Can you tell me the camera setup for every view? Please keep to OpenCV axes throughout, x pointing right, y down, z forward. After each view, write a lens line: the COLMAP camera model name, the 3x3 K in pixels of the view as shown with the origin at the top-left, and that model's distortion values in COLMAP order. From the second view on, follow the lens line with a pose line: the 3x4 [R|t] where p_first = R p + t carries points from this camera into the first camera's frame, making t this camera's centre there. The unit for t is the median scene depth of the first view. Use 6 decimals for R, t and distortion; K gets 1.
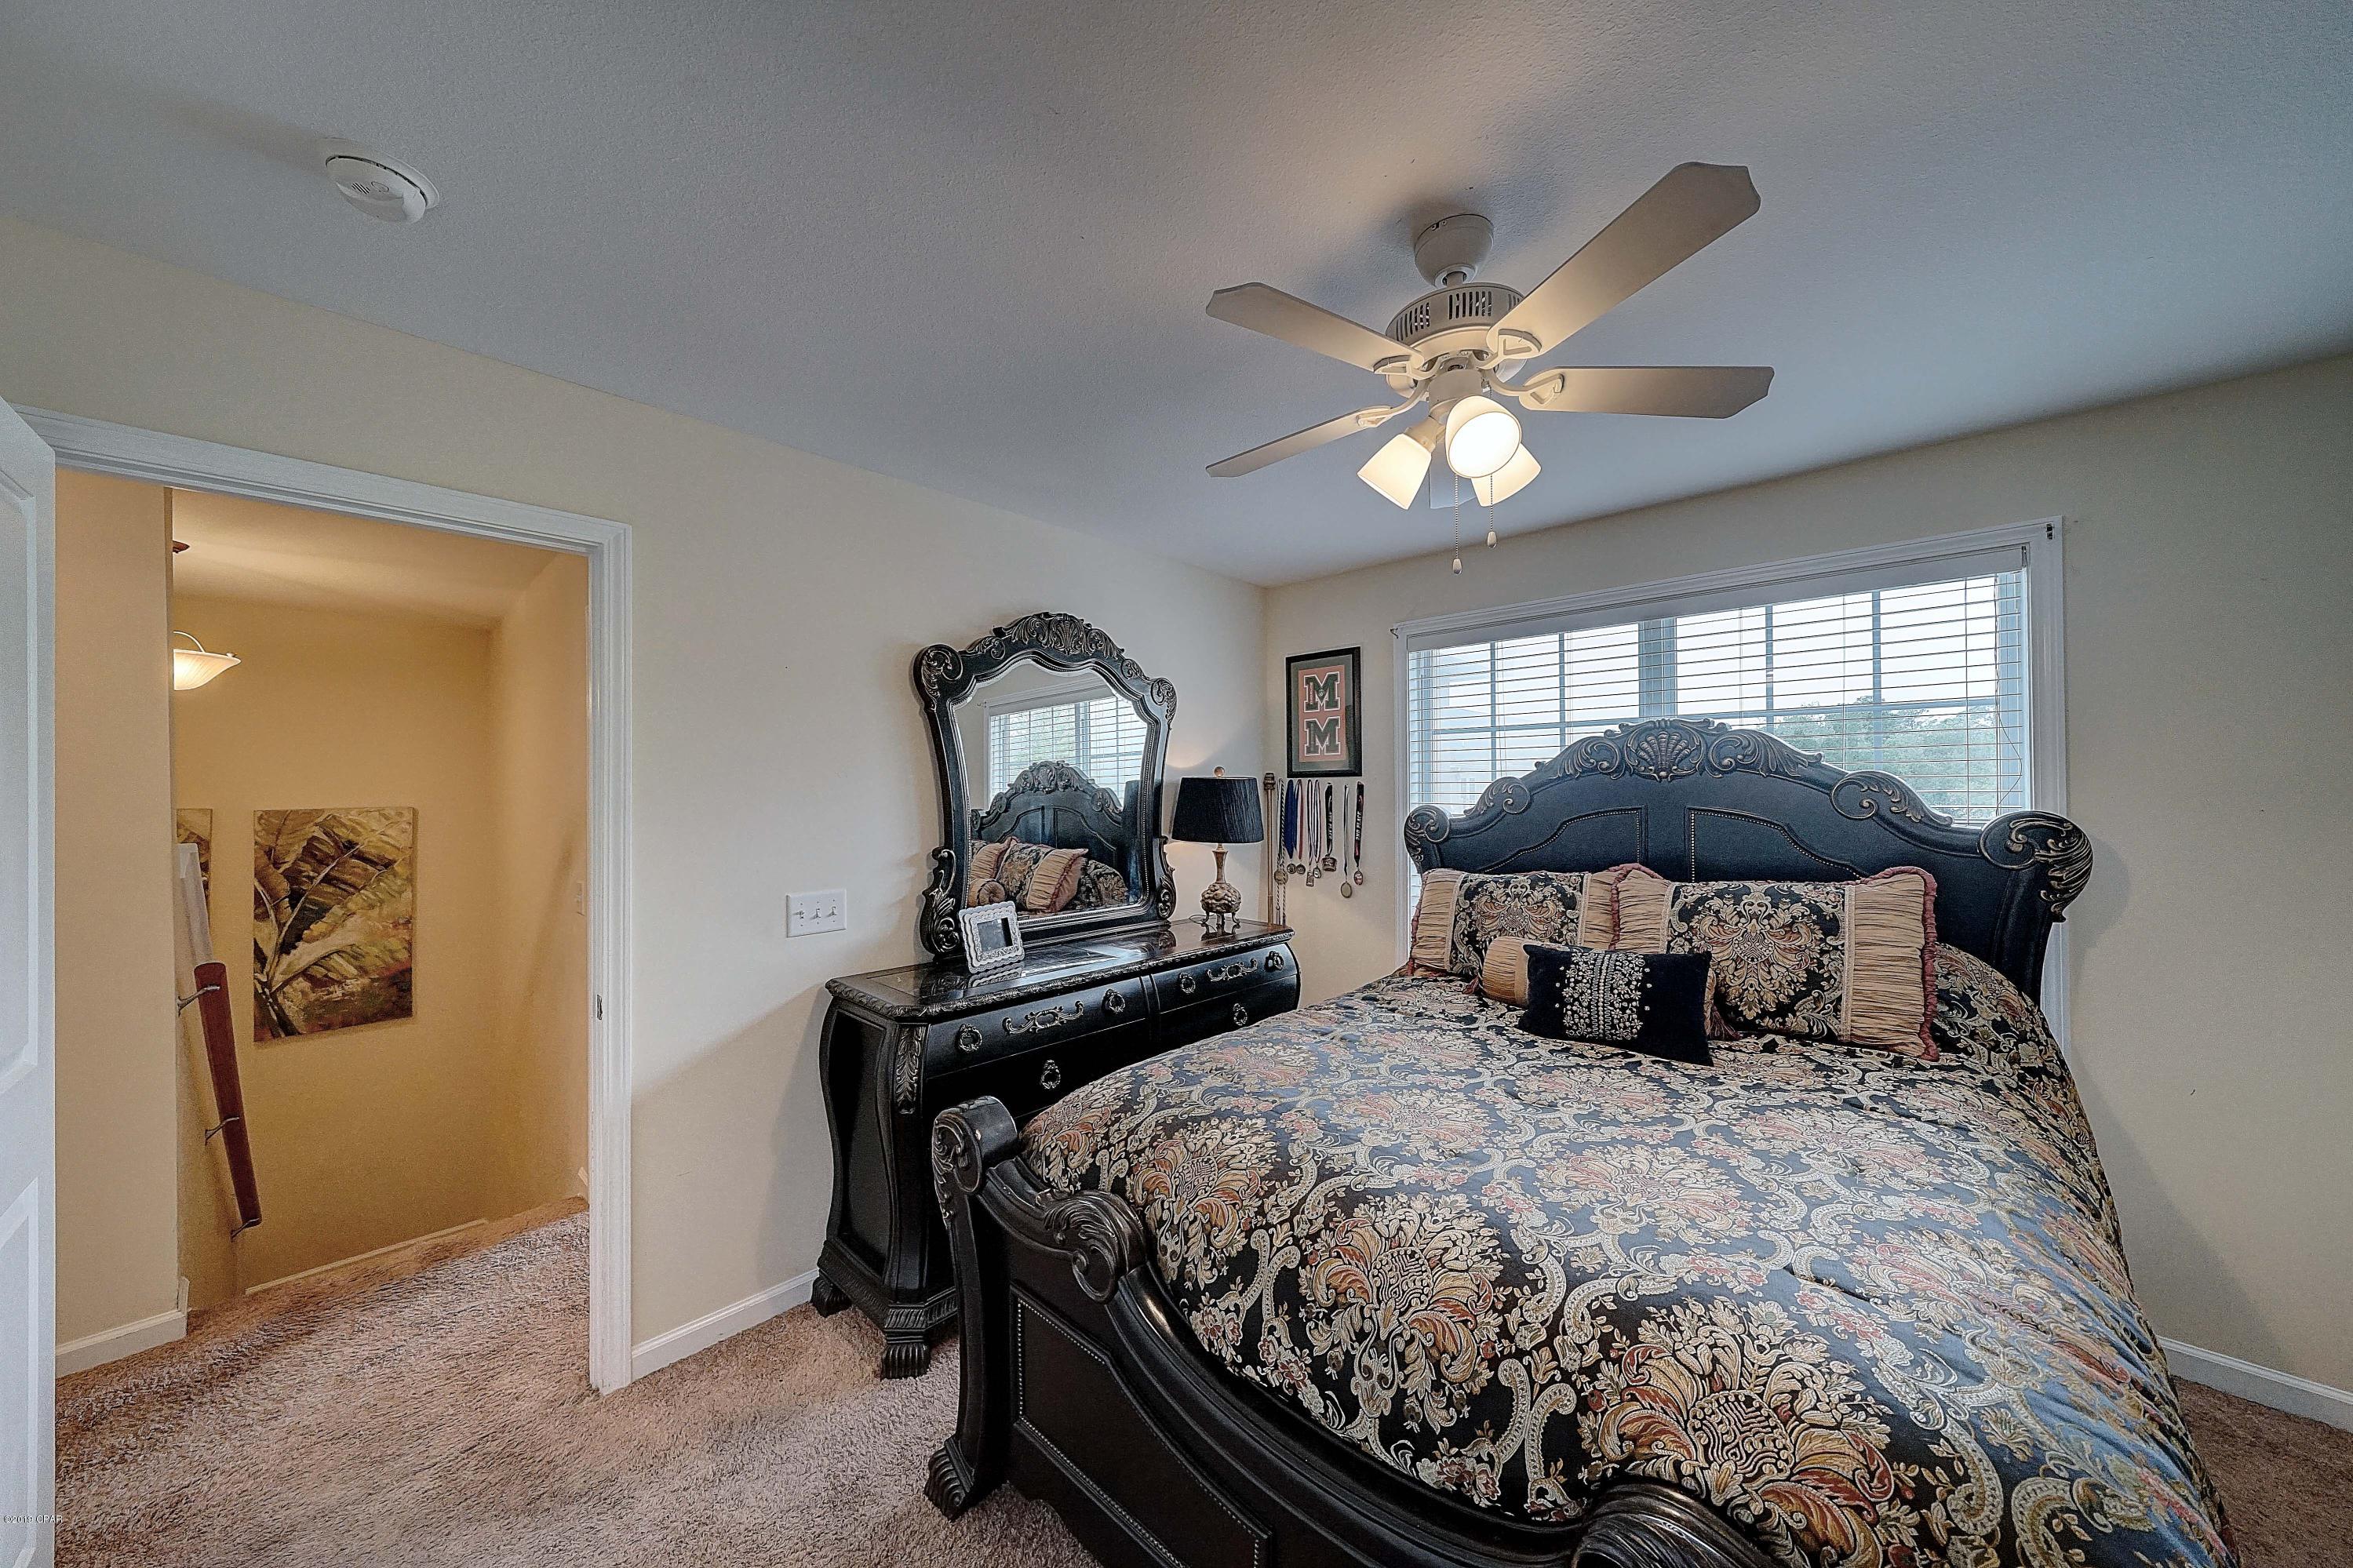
lens RADIAL K [[799.9, 0, 1159.0], [0, 799.9, 776.1], [0, 0, 1]] dist [0.001142, -0.000403]
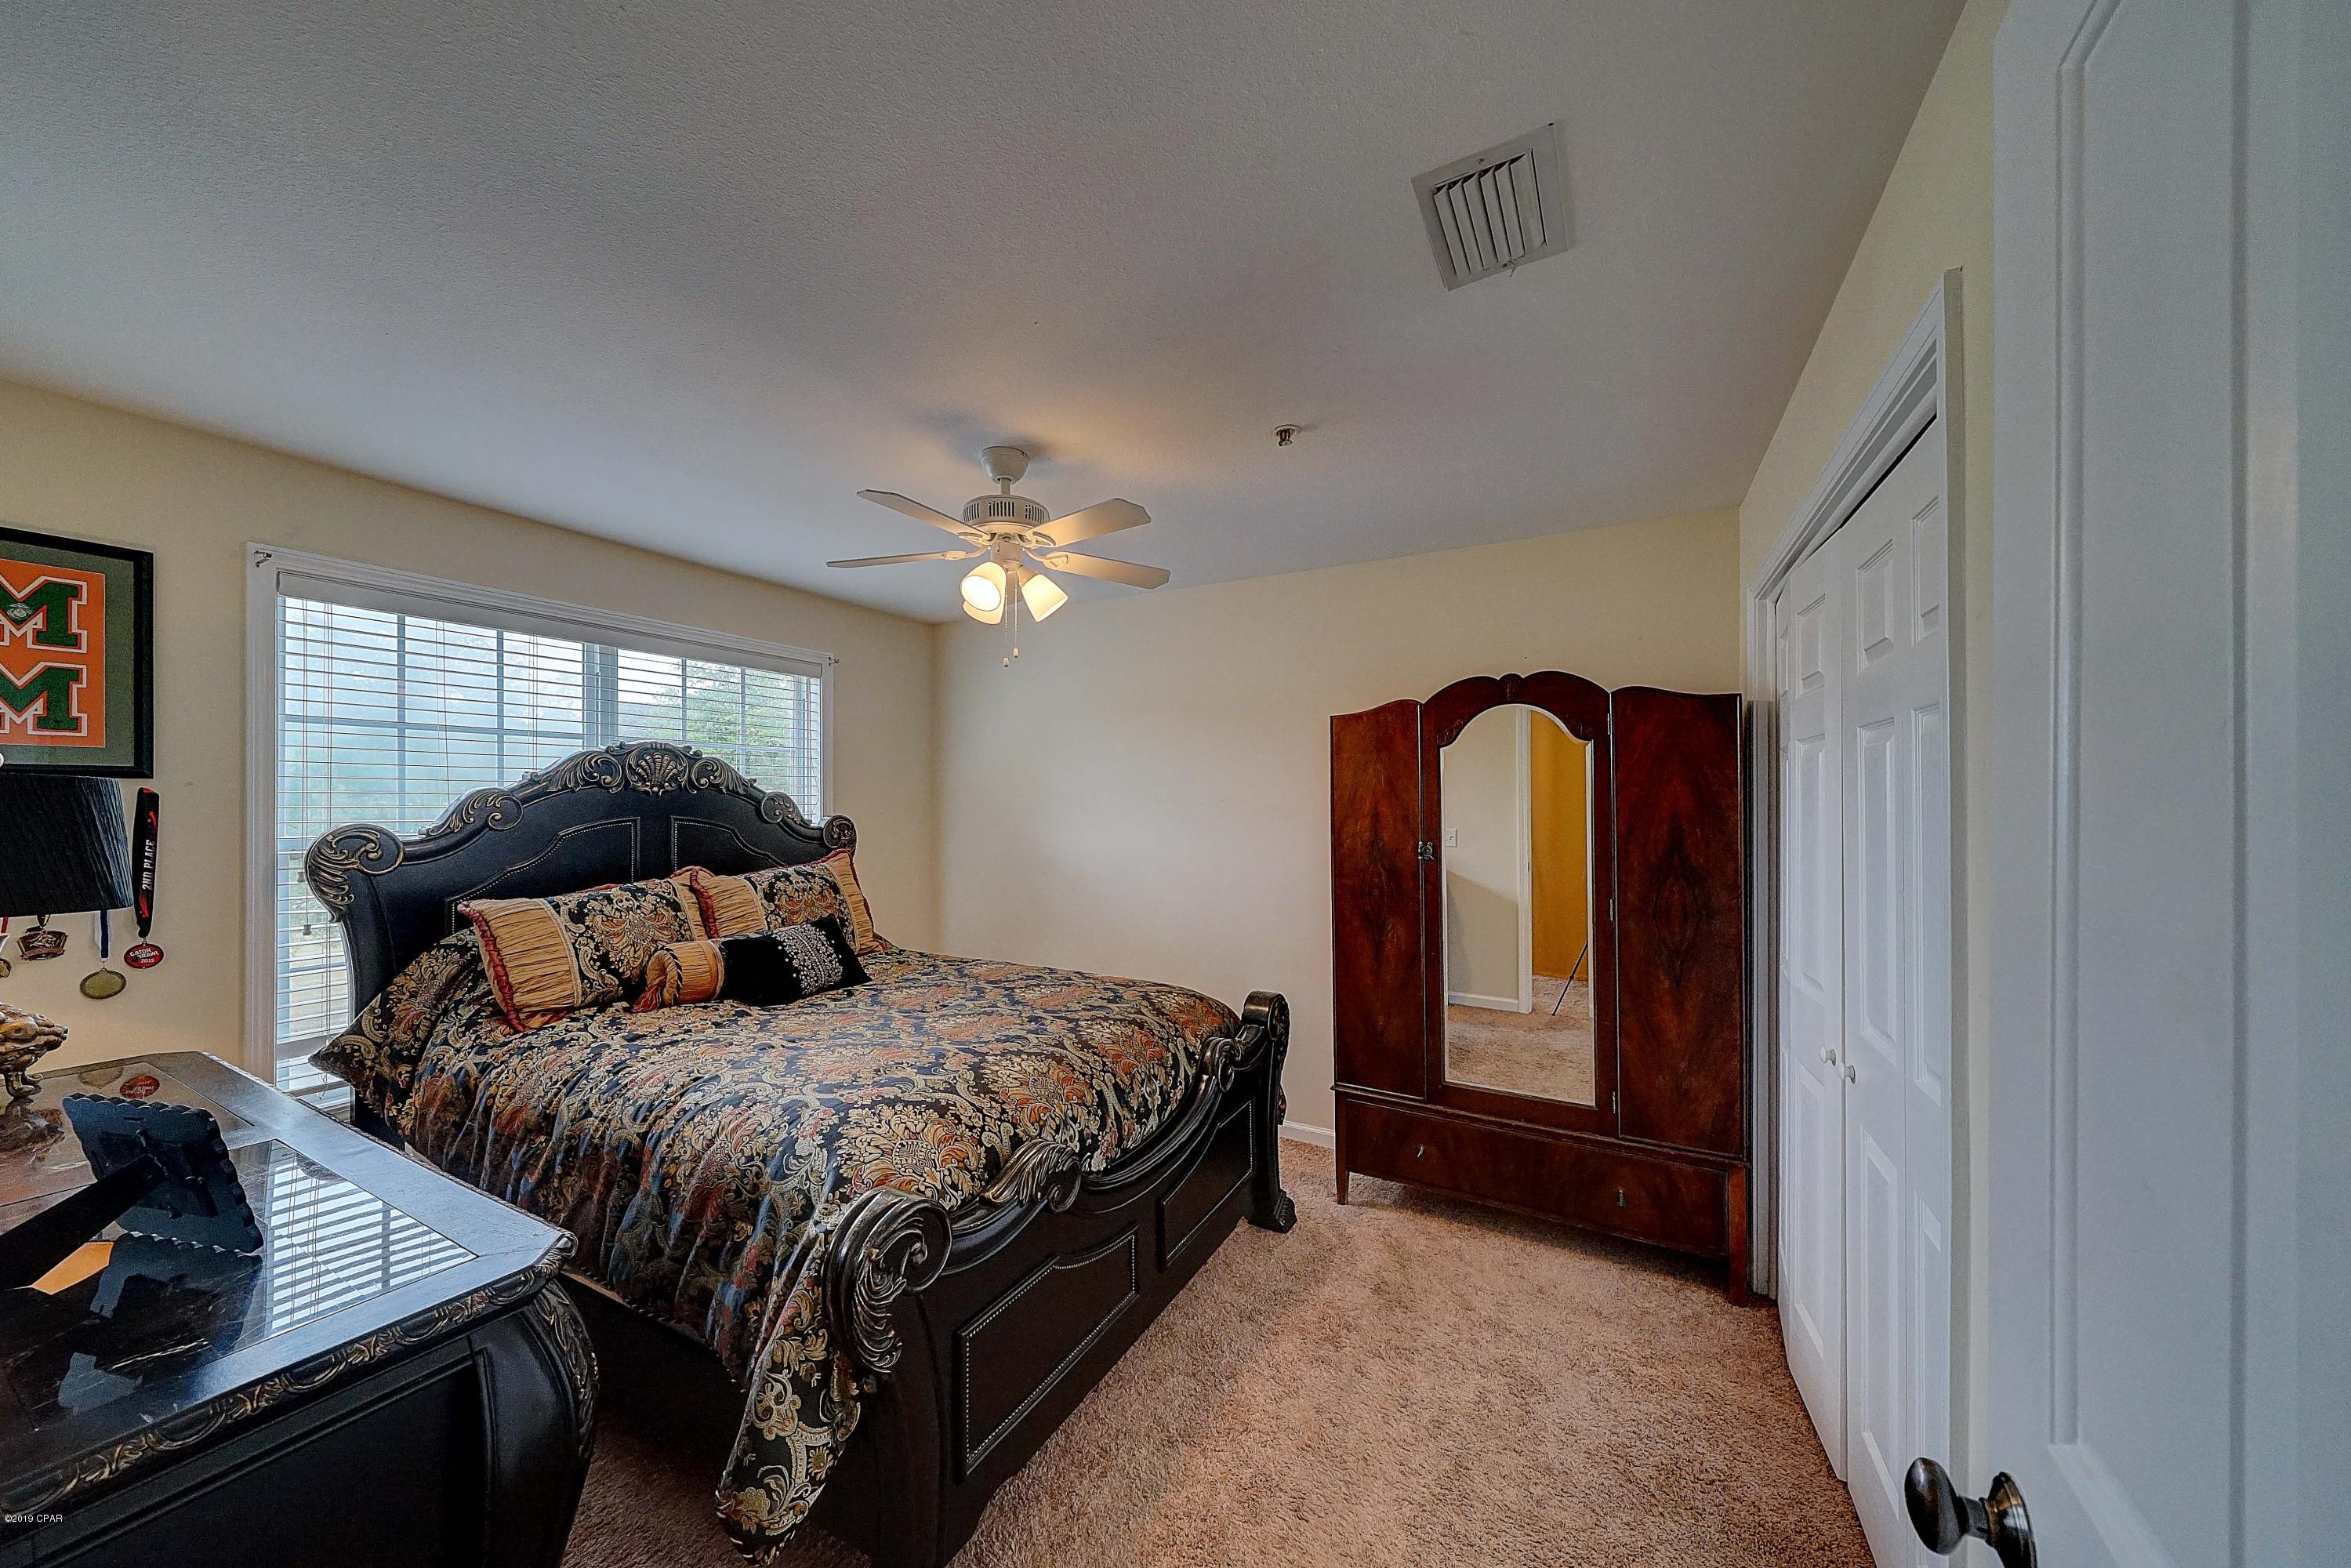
lens RADIAL K [[799.3, 0, 1163.8], [0, 799.3, 805.4], [0, 0, 1]] dist [0.001142, -0.000403]
pose [[-0.261221, 0.004566, 0.965268, -0.608927], [-0.013196, 0.999878, -0.008301, 0.018016], [-0.965189, -0.014906, -0.261129, 0.550712]]
